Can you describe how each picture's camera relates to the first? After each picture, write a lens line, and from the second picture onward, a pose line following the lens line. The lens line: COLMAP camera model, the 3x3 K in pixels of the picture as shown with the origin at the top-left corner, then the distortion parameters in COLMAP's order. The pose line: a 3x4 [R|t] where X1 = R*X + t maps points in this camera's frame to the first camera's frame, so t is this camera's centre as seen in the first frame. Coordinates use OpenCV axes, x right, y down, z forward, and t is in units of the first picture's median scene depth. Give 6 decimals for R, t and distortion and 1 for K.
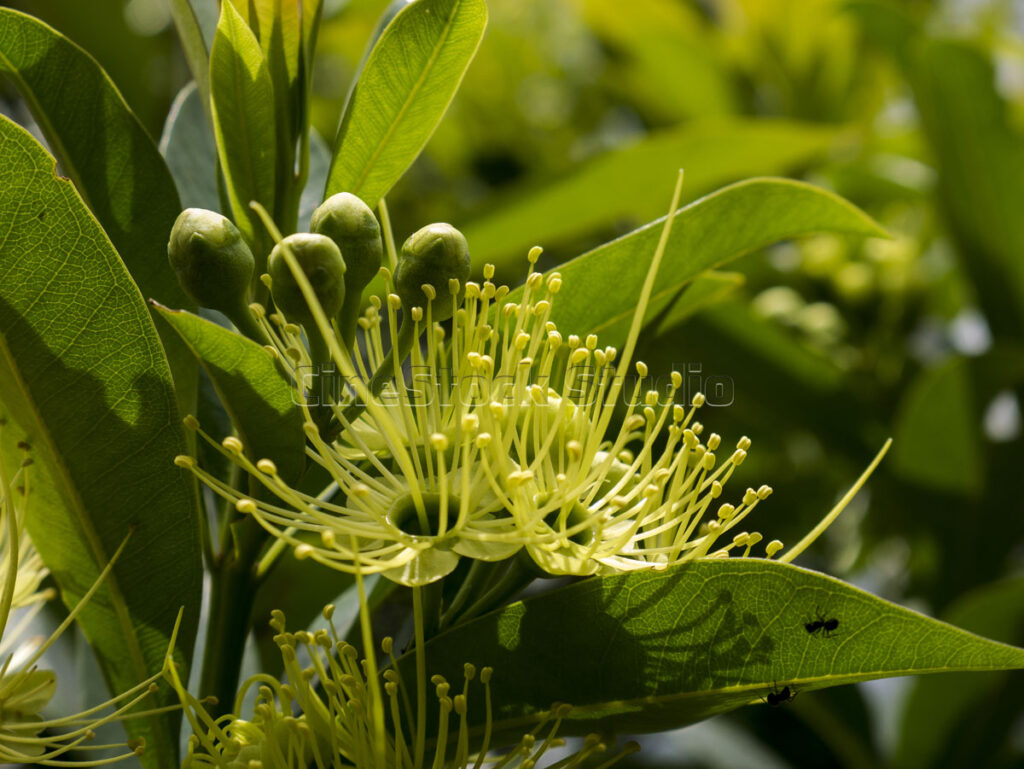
lens RADIAL K [[2608.0, 0, 509.7], [0, 2608.0, 373.7], [0, 0, 1]] dist [0.564122, 0.000000]
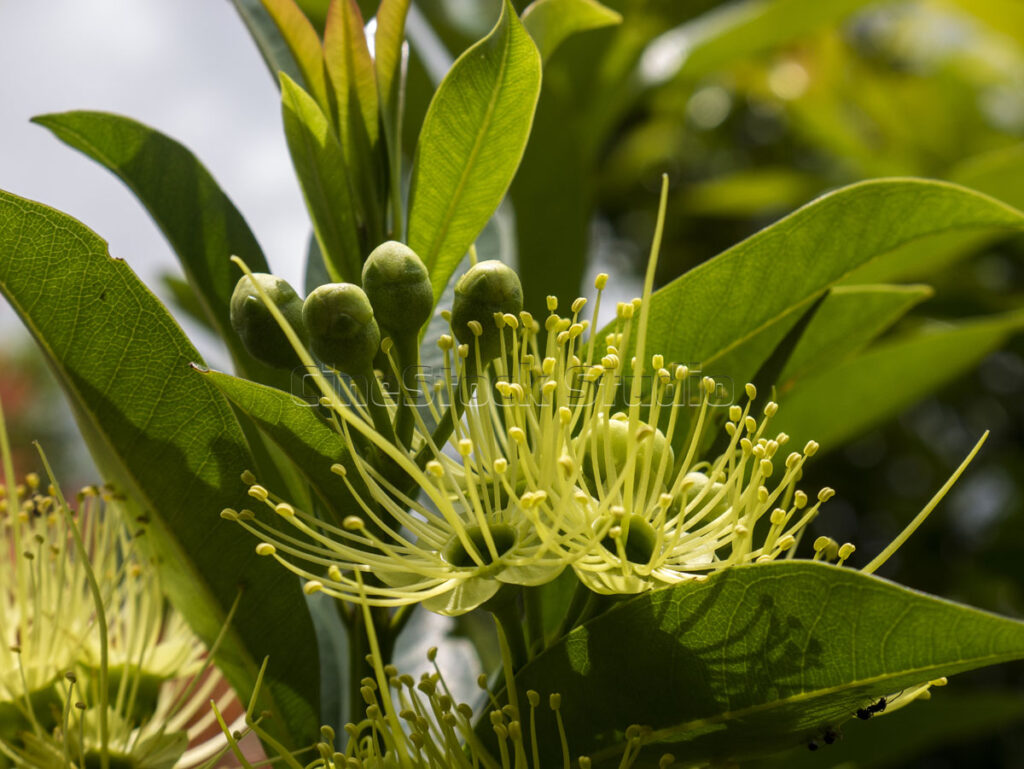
lens RADIAL K [[2703.6, 0, 510.7], [0, 2703.6, 390.8], [0, 0, 1]] dist [0.621720, 0.000000]
pose [[0.960691, -0.104398, -0.257244, 0.250975], [0.094506, 0.994240, -0.050558, 0.047329], [0.261040, 0.024259, 0.965023, -0.008171]]
